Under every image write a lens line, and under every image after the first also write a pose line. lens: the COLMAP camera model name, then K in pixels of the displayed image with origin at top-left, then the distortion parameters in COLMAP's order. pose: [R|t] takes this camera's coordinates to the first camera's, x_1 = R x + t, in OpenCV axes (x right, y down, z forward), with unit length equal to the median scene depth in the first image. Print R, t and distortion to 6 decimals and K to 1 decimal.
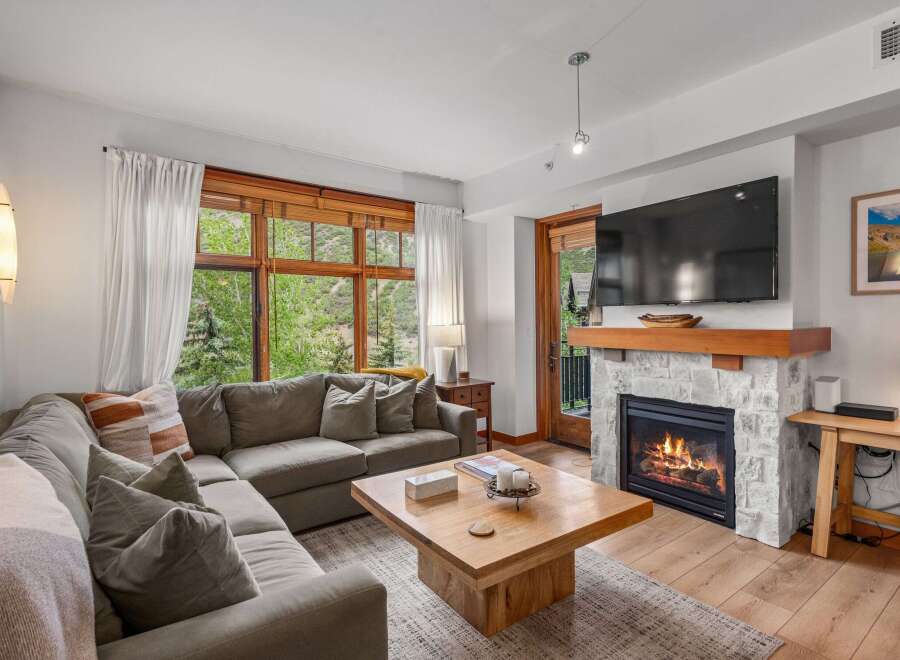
lens RADIAL K [[460.0, 0, 447.6], [0, 460.0, 329.2], [0, 0, 1]] dist [0.015489, -0.007474]
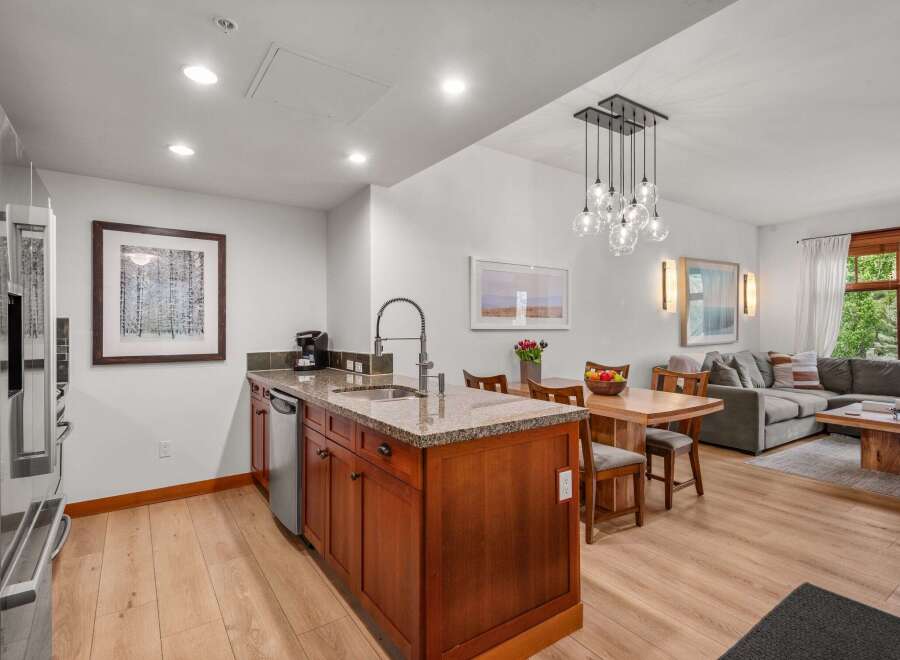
lens RADIAL K [[460.0, 0, 446.1], [0, 460.0, 325.1], [0, 0, 1]] dist [0.015489, -0.007474]
pose [[-0.032647, -0.004513, -0.999457, 1.271807], [-0.017009, 0.999848, -0.003959, 0.027296], [0.999322, 0.016870, -0.032719, -0.476954]]
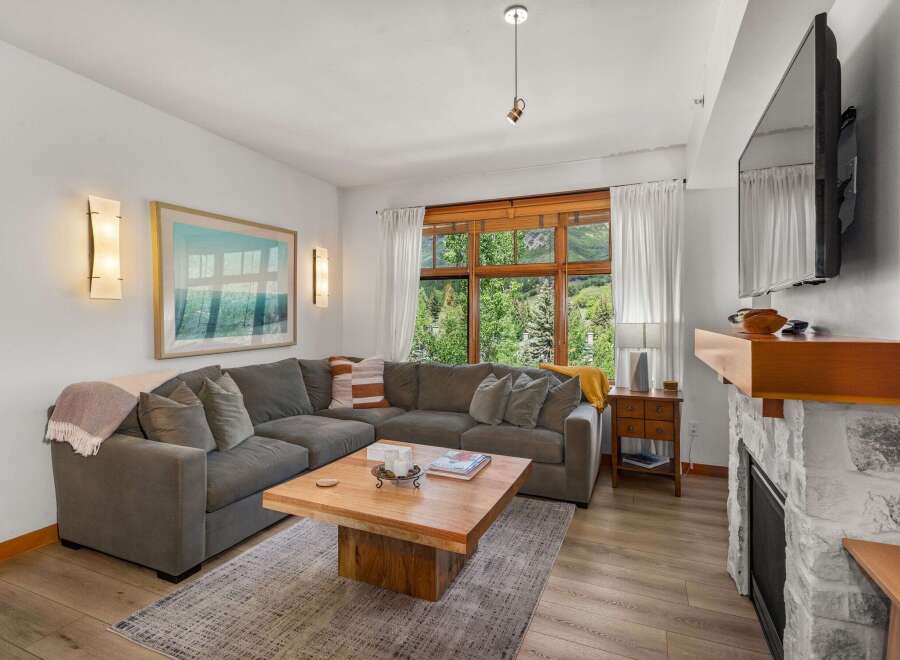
lens RADIAL K [[460.0, 0, 450.9], [0, 460.0, 322.5], [0, 0, 1]] dist [0.015489, -0.007474]
pose [[0.515756, 0.016348, -0.856580, 0.709763], [-0.022817, 0.999725, 0.005341, -0.009691], [0.856432, 0.016790, 0.515987, 0.339251]]
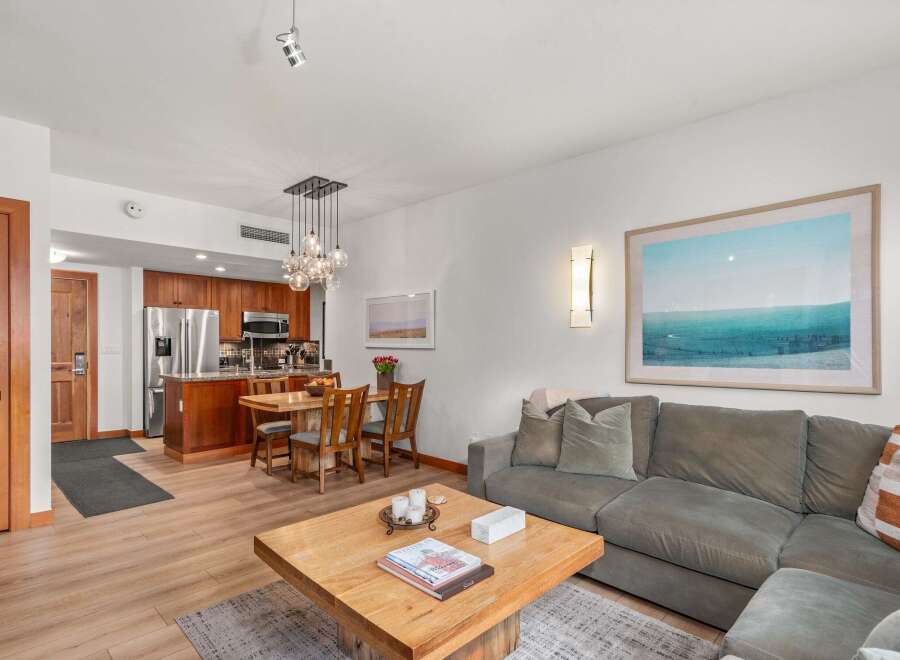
lens RADIAL K [[460.0, 0, 454.5], [0, 460.0, 348.4], [0, 0, 1]] dist [0.015489, -0.007474]
pose [[-0.982706, -0.000345, -0.185175, 0.139024], [-0.006498, 0.999447, 0.032620, -0.018171], [0.185061, 0.033259, -0.982164, 1.224381]]
